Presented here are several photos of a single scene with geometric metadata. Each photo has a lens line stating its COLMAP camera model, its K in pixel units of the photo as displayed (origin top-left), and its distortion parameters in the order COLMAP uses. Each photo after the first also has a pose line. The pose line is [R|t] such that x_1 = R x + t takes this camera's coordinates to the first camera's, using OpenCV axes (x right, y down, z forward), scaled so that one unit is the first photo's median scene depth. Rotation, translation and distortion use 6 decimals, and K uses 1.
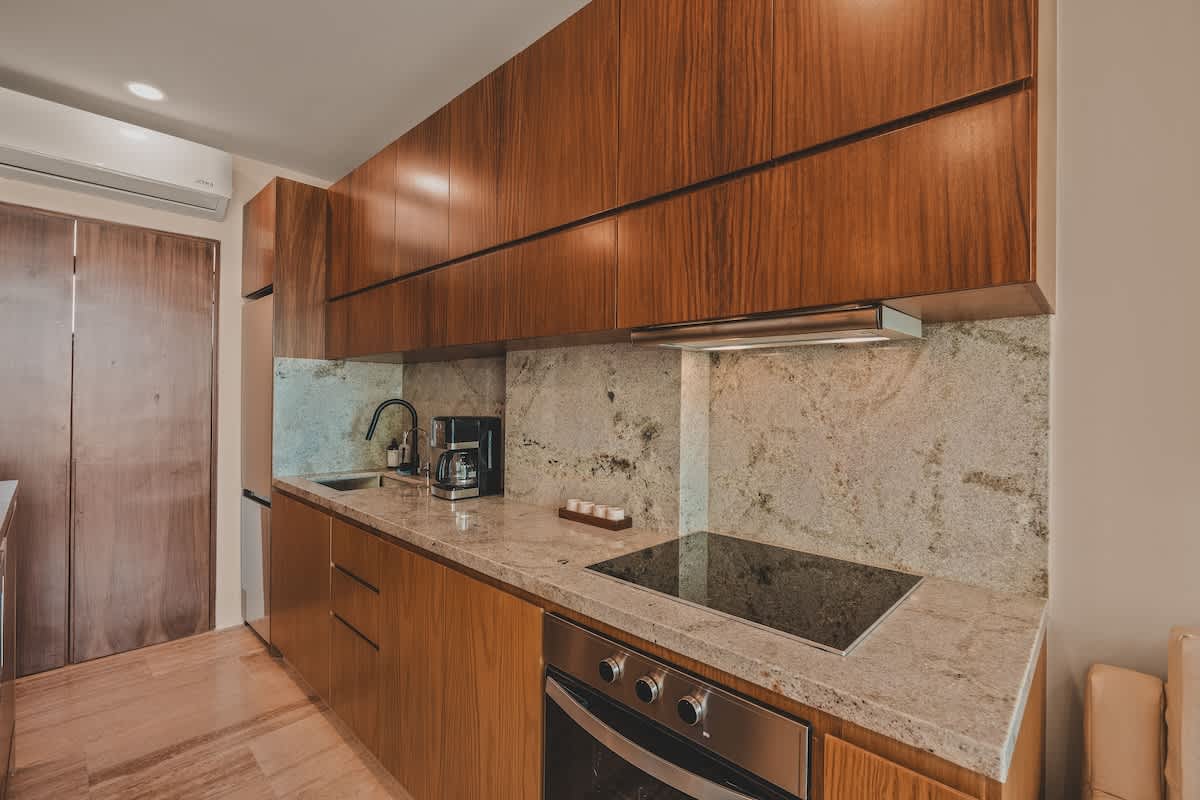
lens RADIAL K [[534.2, 0, 607.6], [0, 534.2, 397.3], [0, 0, 1]] dist [-0.012135, 0.000433]
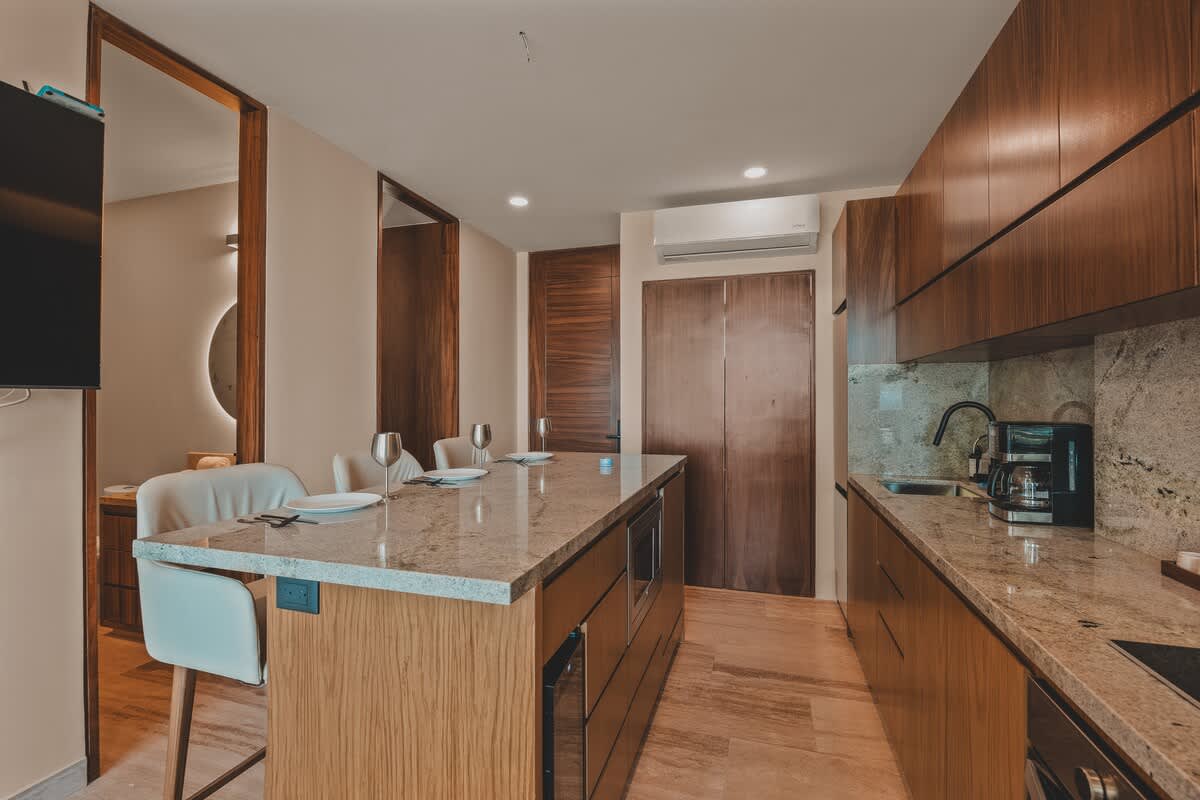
lens RADIAL K [[534.2, 0, 596.6], [0, 534.2, 396.7], [0, 0, 1]] dist [-0.012135, 0.000433]
pose [[0.435522, -0.017398, -0.900010, 0.165969], [0.008824, 0.999848, -0.015058, 0.003903], [0.900135, -0.001383, 0.435609, 0.057134]]
